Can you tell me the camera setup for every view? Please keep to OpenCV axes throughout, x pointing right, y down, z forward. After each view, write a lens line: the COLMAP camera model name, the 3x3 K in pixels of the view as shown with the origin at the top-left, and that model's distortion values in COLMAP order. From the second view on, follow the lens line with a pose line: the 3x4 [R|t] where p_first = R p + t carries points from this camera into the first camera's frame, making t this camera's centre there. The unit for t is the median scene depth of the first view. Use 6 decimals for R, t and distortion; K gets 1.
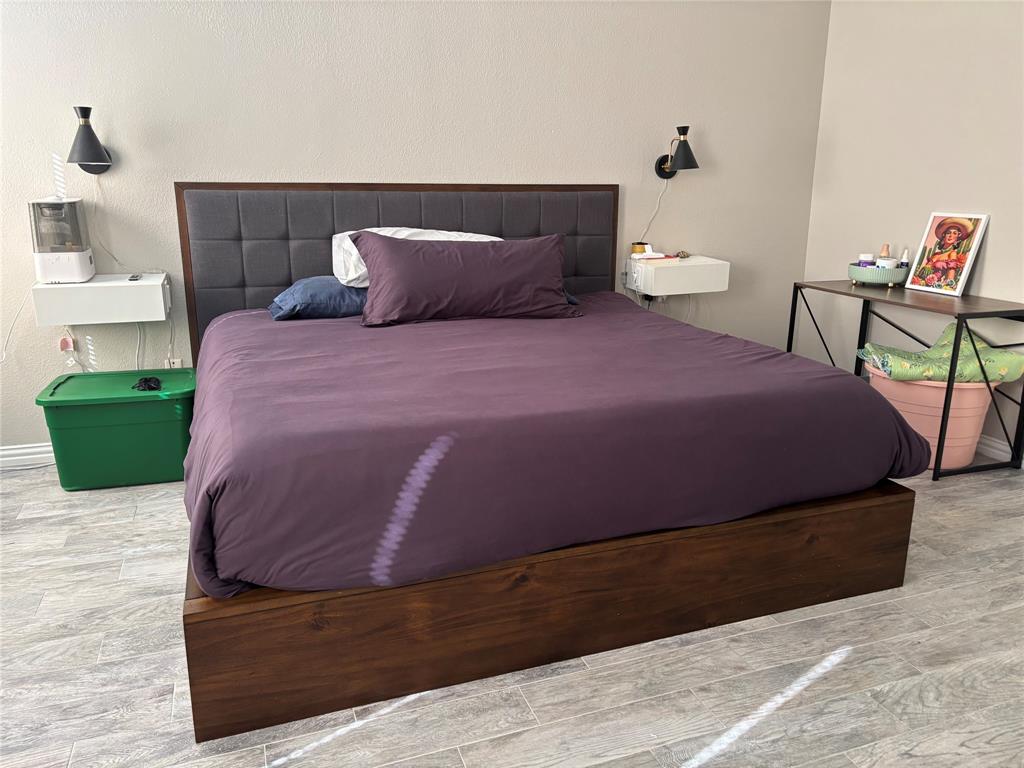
lens RADIAL K [[770.3, 0, 512.0], [0, 770.3, 384.0], [0, 0, 1]] dist [0.086997, -0.082022]
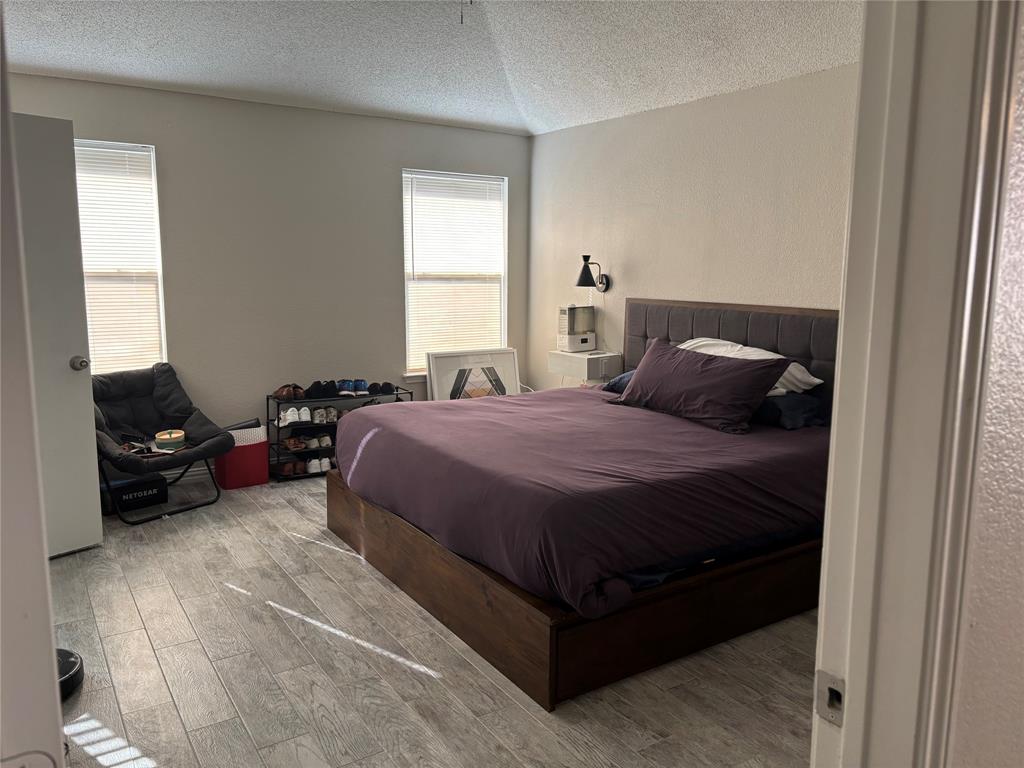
lens RADIAL K [[770.3, 0, 512.0], [0, 770.3, 384.0], [0, 0, 1]] dist [0.086997, -0.082022]
pose [[0.219293, 0.141738, -0.965309, 1.578085], [-0.267228, 0.960282, 0.080292, -0.242095], [0.938349, 0.240350, 0.248460, 0.690041]]
